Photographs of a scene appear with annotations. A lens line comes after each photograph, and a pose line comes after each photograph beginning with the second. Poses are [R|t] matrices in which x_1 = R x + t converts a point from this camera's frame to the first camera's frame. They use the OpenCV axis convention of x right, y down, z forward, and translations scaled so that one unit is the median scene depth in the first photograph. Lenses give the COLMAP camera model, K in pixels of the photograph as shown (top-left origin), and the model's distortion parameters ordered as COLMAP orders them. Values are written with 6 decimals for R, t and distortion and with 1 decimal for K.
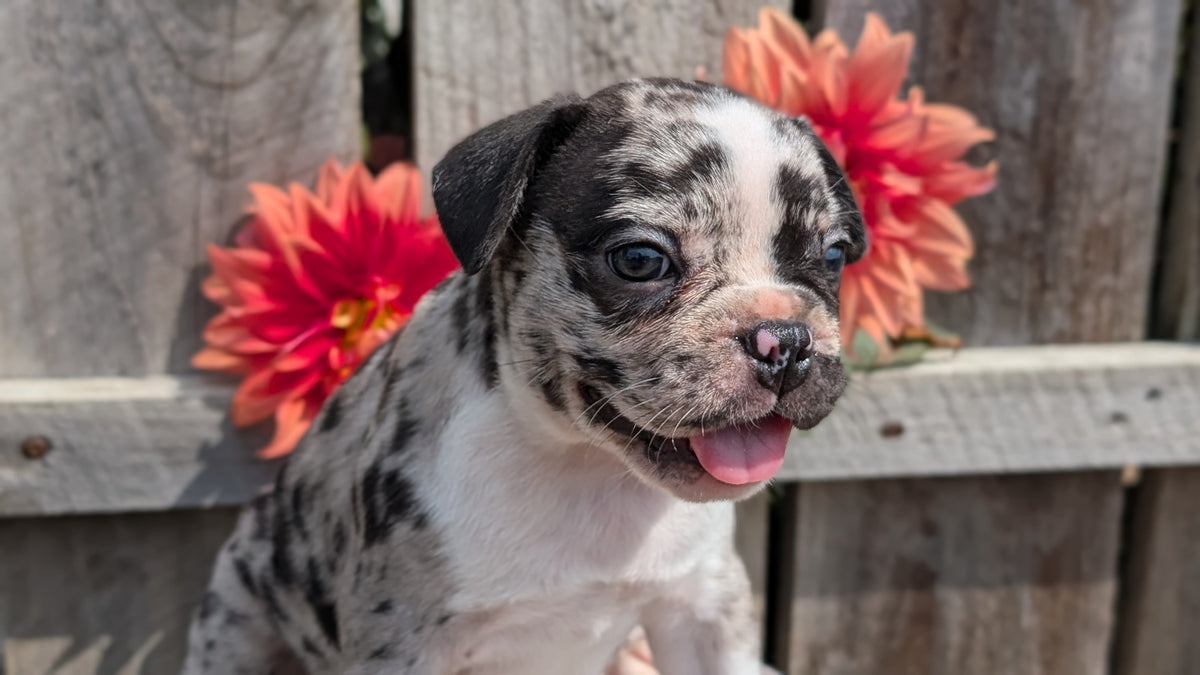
lens RADIAL K [[1767.3, 0, 598.0], [0, 1767.3, 337.7], [0, 0, 1]] dist [0.163696, -0.957638]
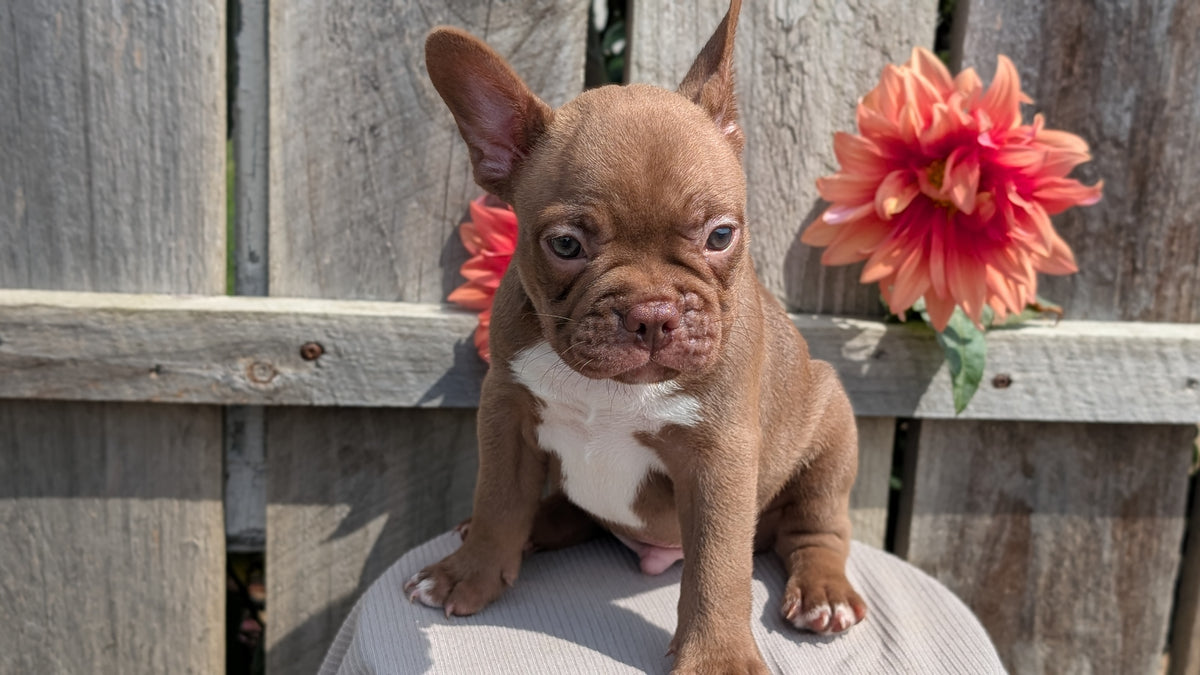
lens RADIAL K [[1723.5, 0, 631.1], [0, 1723.5, 340.7], [0, 0, 1]] dist [0.177328, -0.947014]
pose [[0.998042, 0.051155, -0.035994, -0.048460], [-0.052085, 0.998320, -0.025382, 0.072698], [0.034635, 0.027207, 0.999030, -0.202993]]
